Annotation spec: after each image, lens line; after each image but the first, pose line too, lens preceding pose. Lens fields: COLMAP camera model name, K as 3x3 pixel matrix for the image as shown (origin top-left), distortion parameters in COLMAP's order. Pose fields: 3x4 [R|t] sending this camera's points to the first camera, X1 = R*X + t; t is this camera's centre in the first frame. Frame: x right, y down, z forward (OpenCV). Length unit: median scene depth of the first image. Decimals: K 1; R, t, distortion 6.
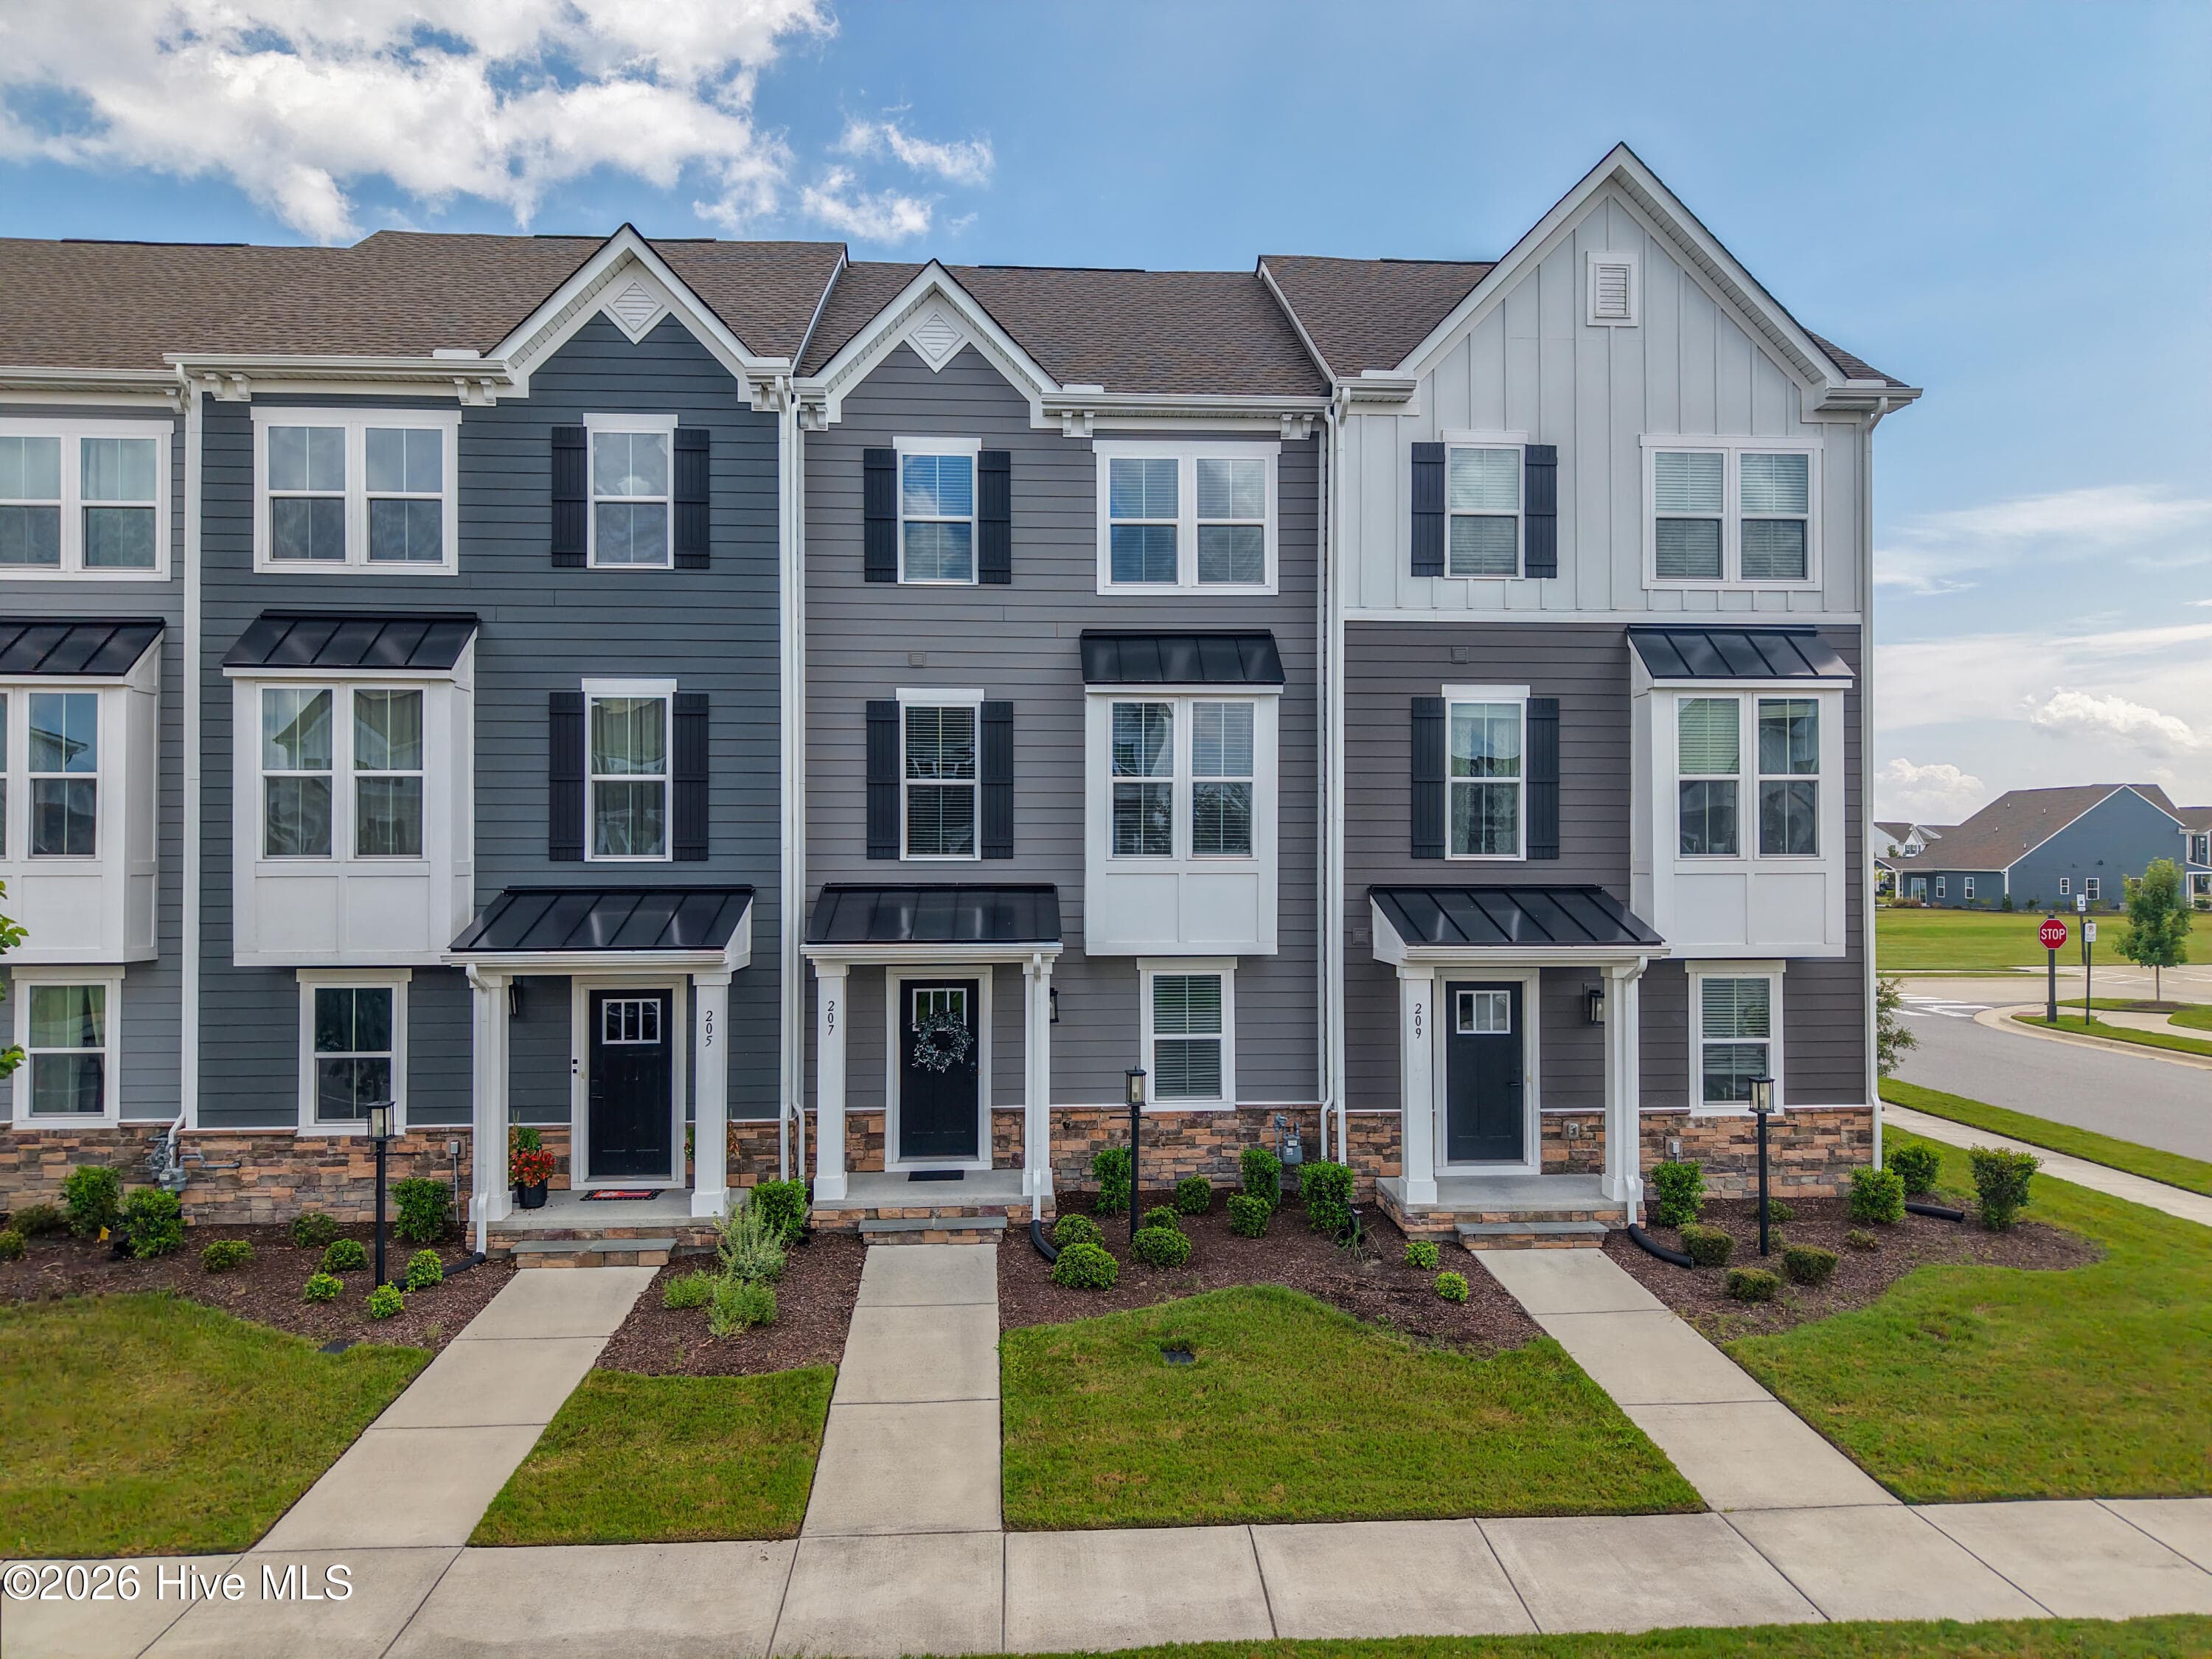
lens RADIAL K [[1455.2, 0, 1106.0], [0, 1455.2, 829.5], [0, 0, 1]] dist [0.001523, 0.003164]
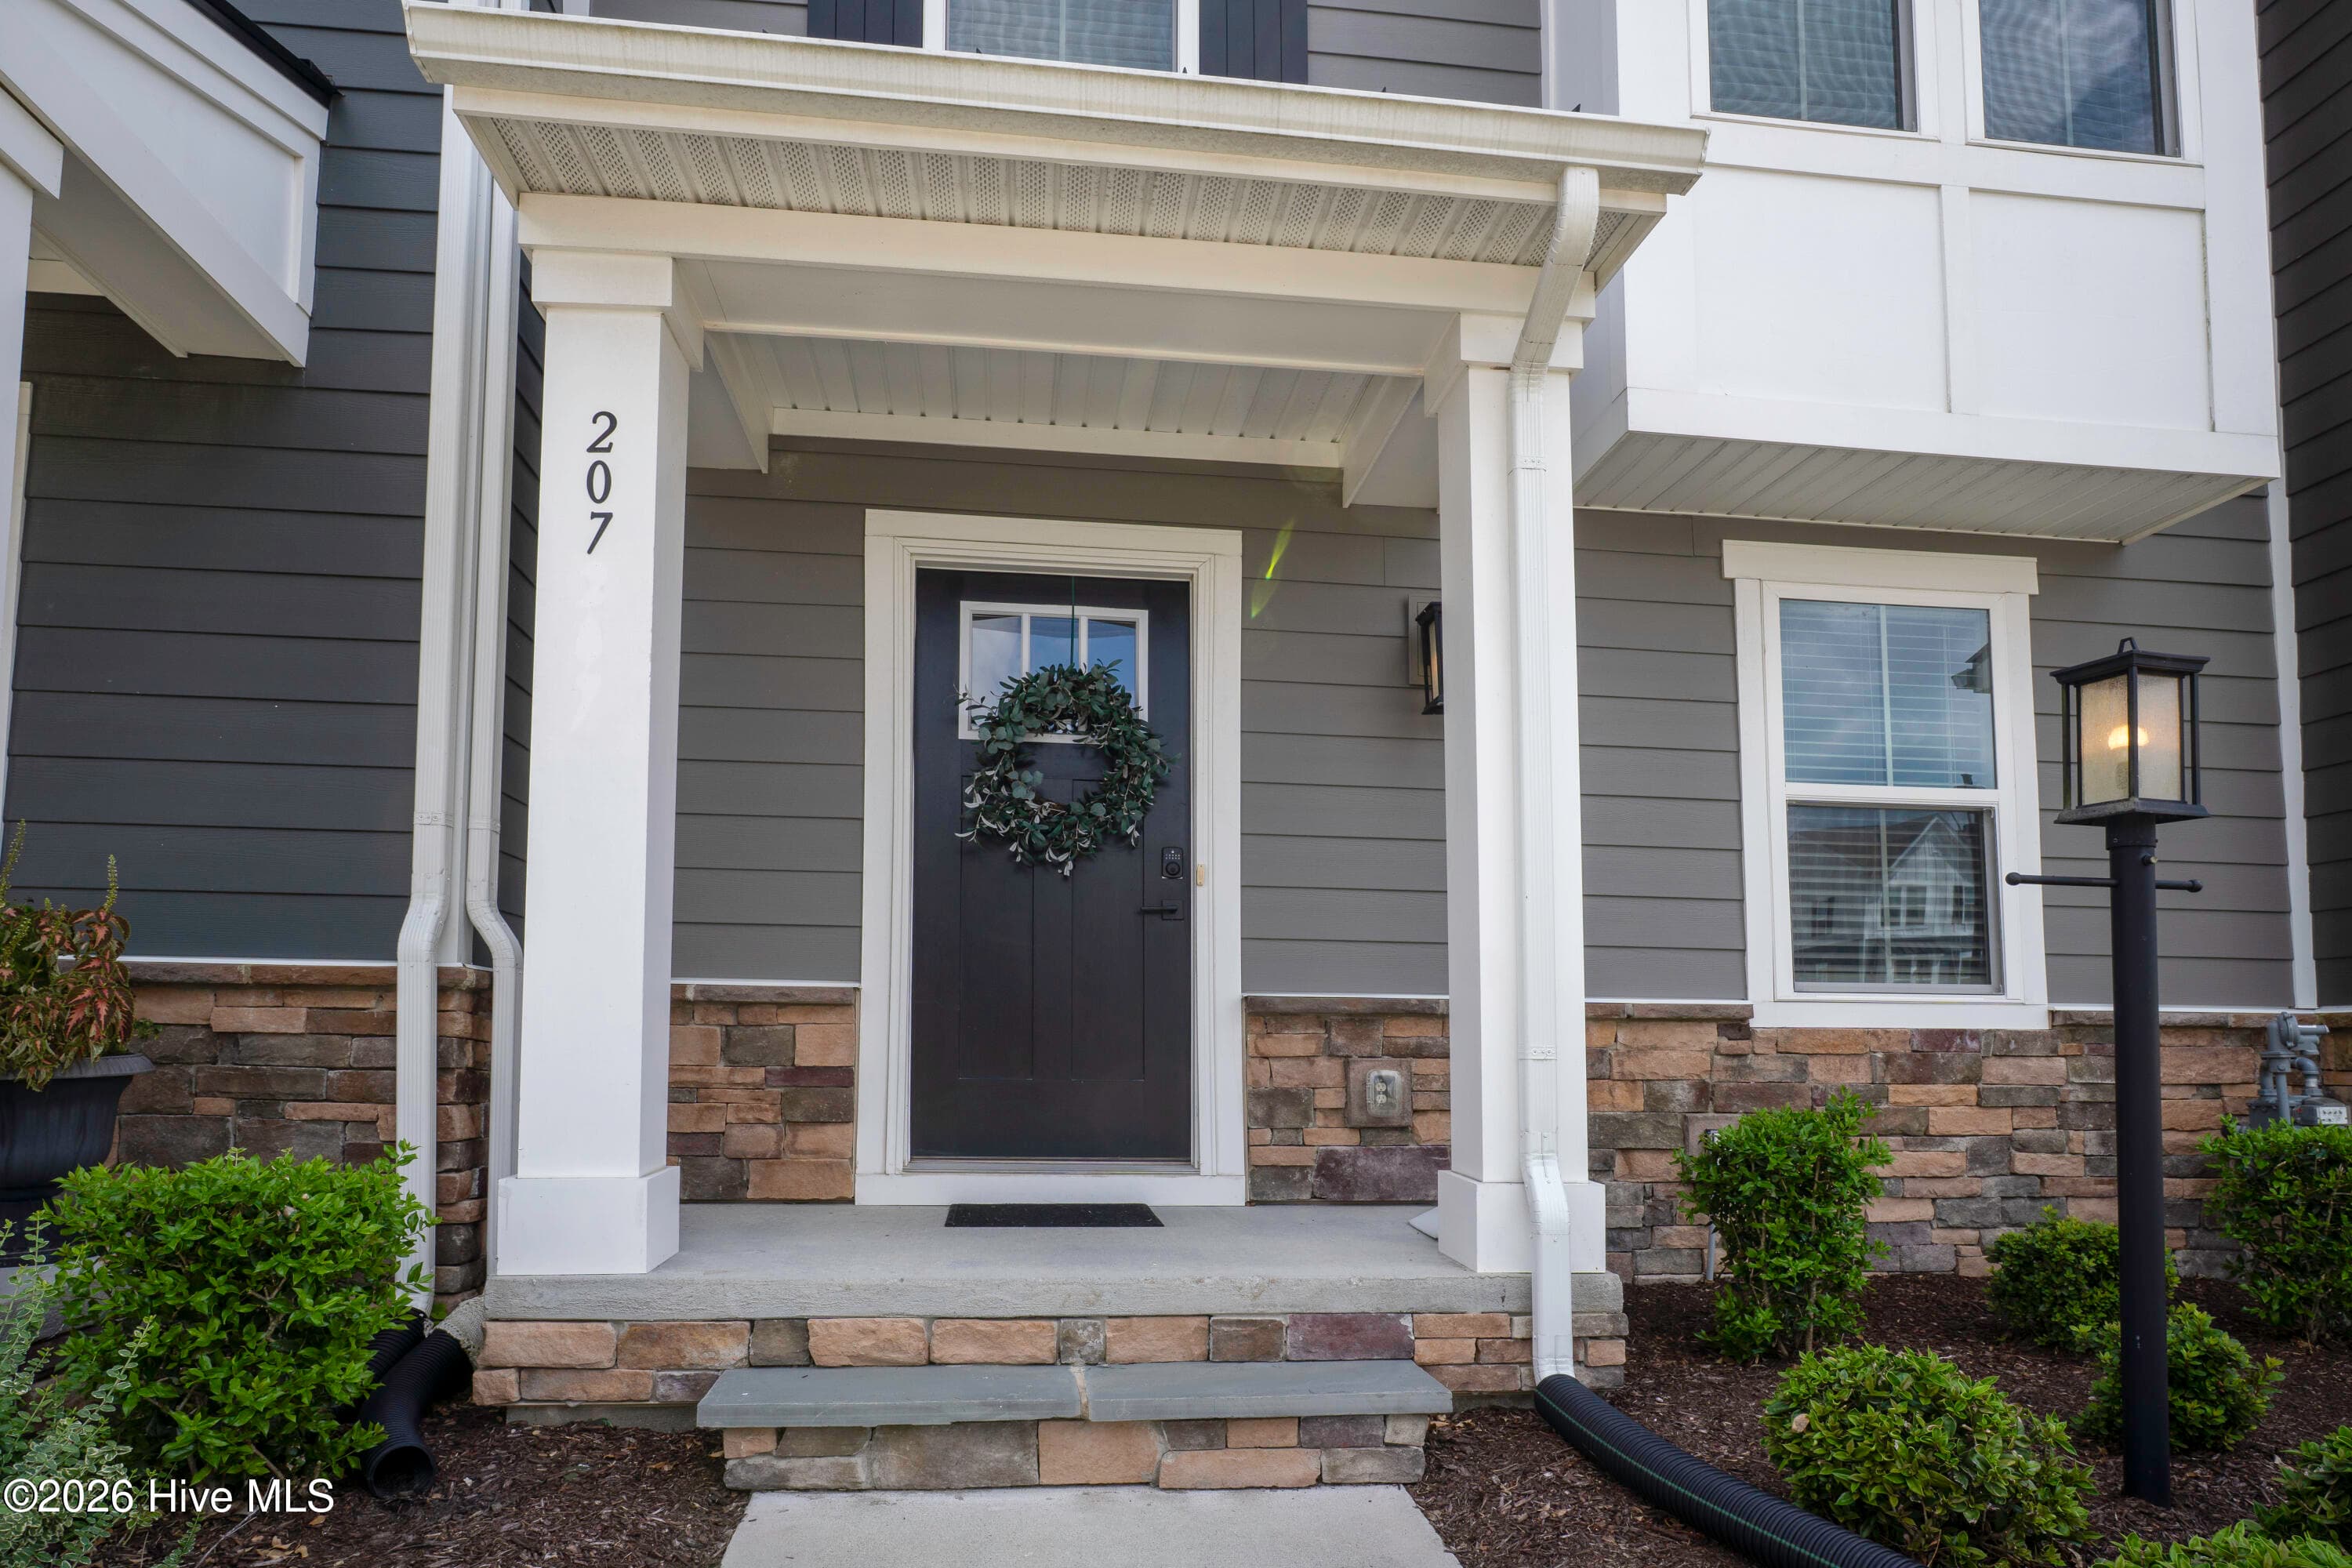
lens RADIAL K [[1351.0, 0, 1170.8], [0, 1351.0, 1099.2], [0, 0, 1]] dist [-0.004820, -0.003456]
pose [[0.998467, 0.016026, 0.052980, -0.107721], [-0.017635, 0.999393, 0.030046, 0.207508], [-0.052466, -0.030934, 0.998143, 0.751360]]
